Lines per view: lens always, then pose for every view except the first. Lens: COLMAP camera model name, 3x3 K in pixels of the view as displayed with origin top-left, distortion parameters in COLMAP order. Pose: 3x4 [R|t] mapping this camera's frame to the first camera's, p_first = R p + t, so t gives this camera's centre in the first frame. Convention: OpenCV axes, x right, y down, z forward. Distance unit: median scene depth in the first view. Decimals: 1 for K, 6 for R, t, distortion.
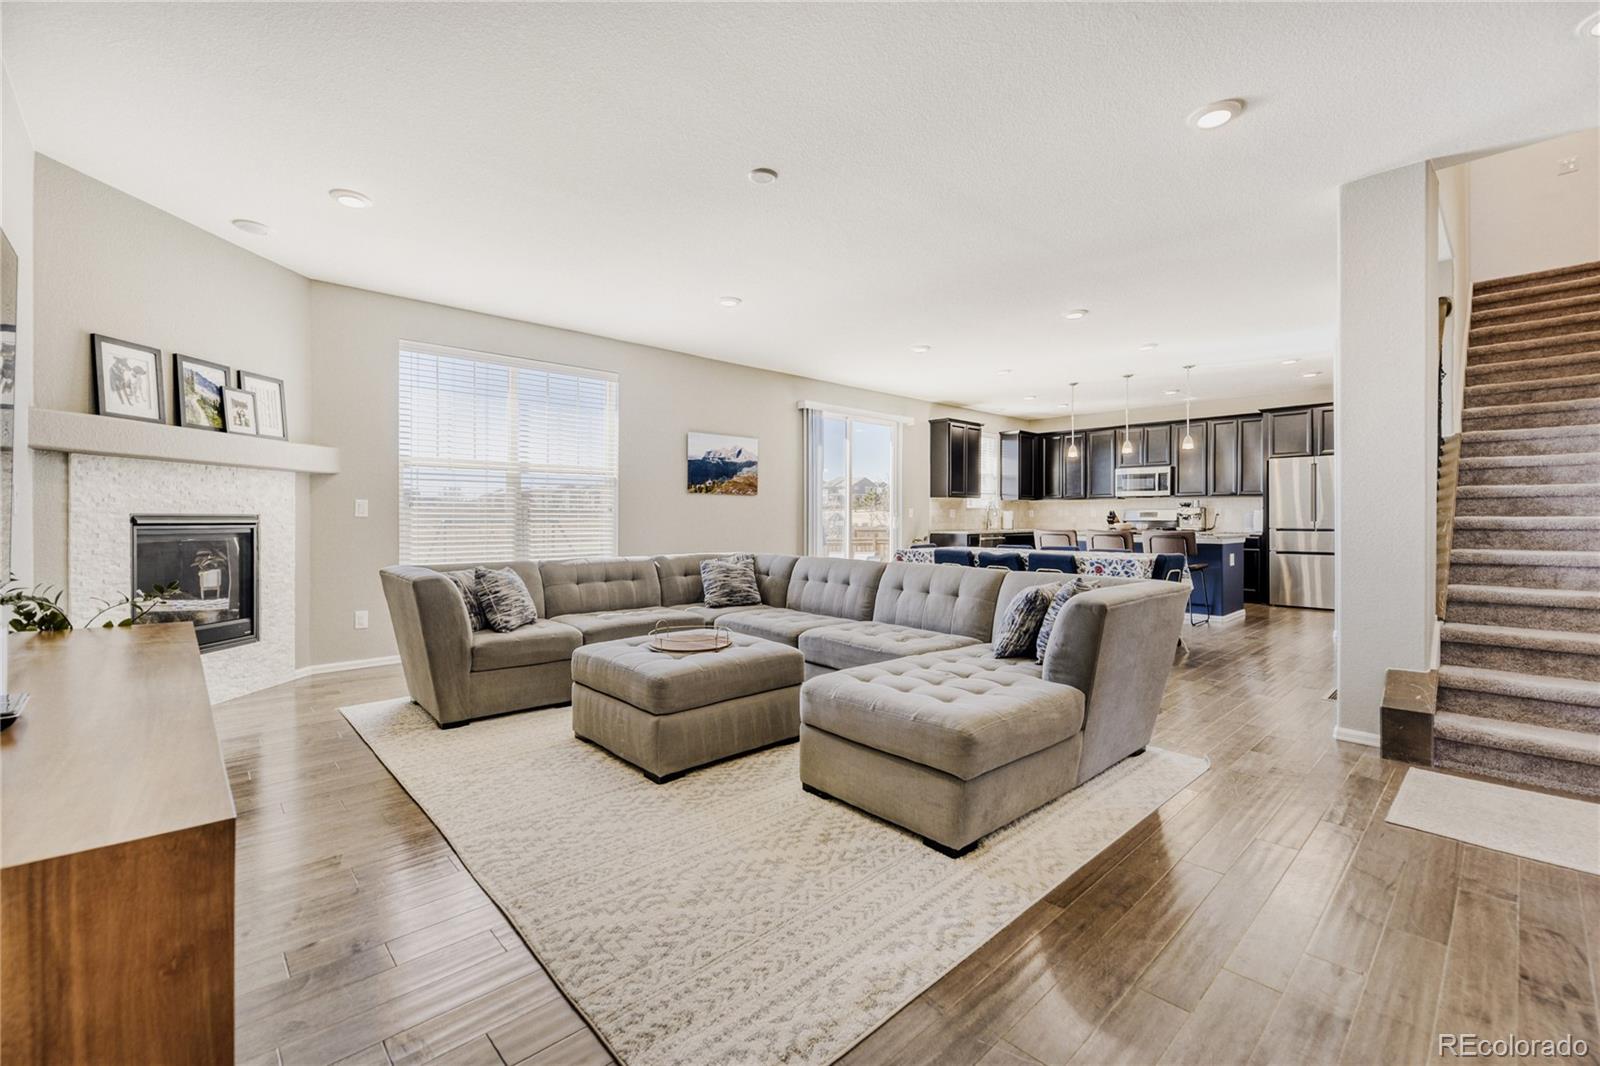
lens RADIAL K [[674.5, 0, 799.9], [0, 674.5, 521.5], [0, 0, 1]] dist [-0.006727, -0.000076]
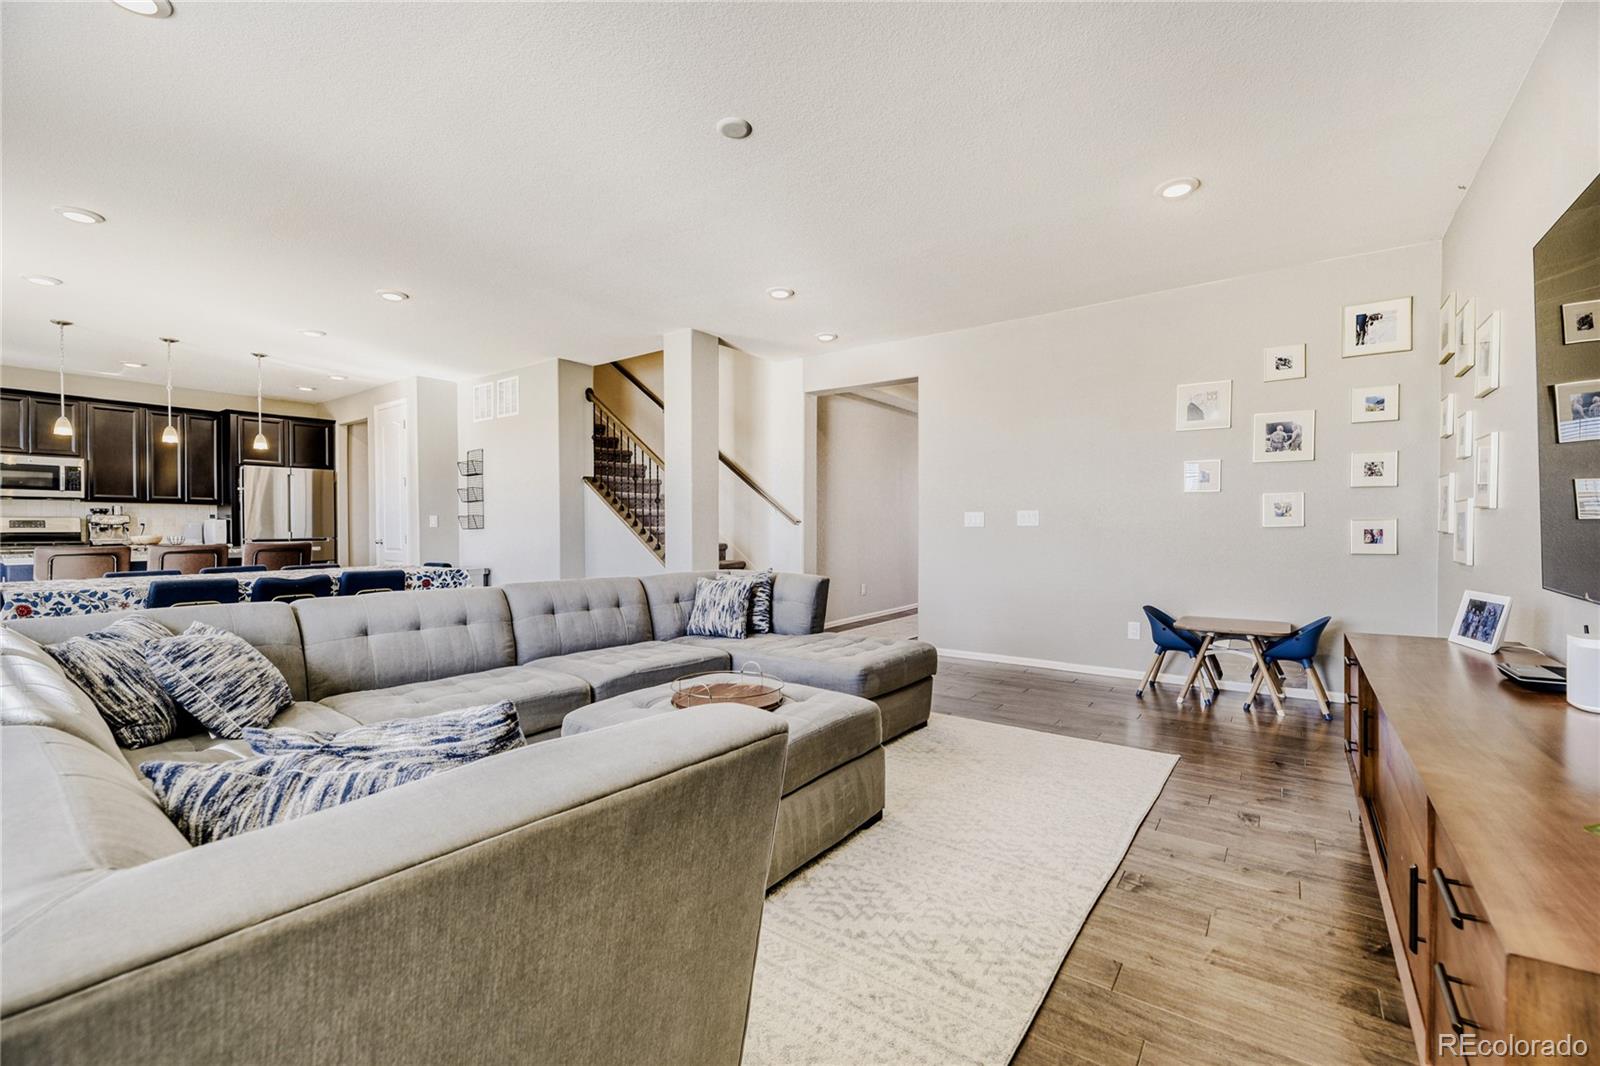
lens RADIAL K [[663.7, 0, 800.0], [0, 663.7, 533.0], [0, 0, 1]] dist [-0.000646, 0.000095]
pose [[-0.182763, -0.008887, 0.983117, -0.398378], [0.008120, 0.999911, 0.010548, -0.002543], [-0.983123, 0.009910, -0.182675, 0.472425]]
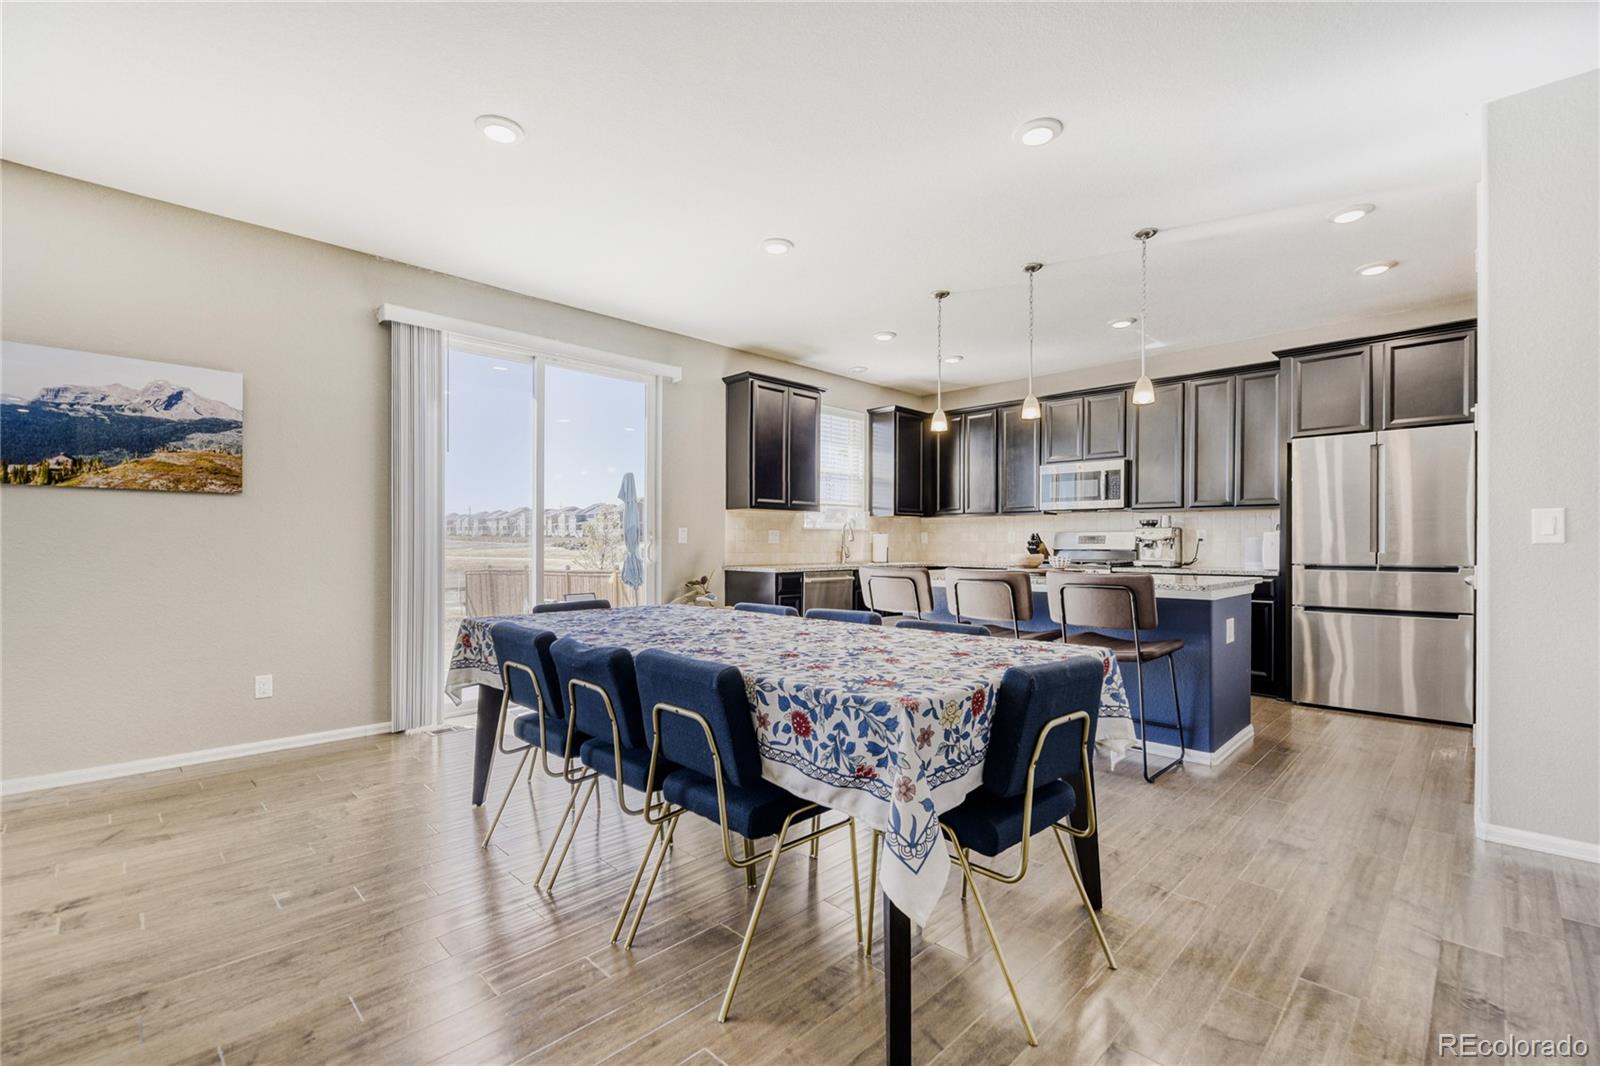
lens RADIAL K [[707.8, 0, 808.7], [0, 707.8, 556.6], [0, 0, 1]] dist [-0.002504, -0.000291]
pose [[0.998620, 0.001159, 0.052498, 0.309338], [-0.001739, 0.999938, 0.010994, -0.002130], [-0.052482, -0.011070, 0.998560, 0.502926]]
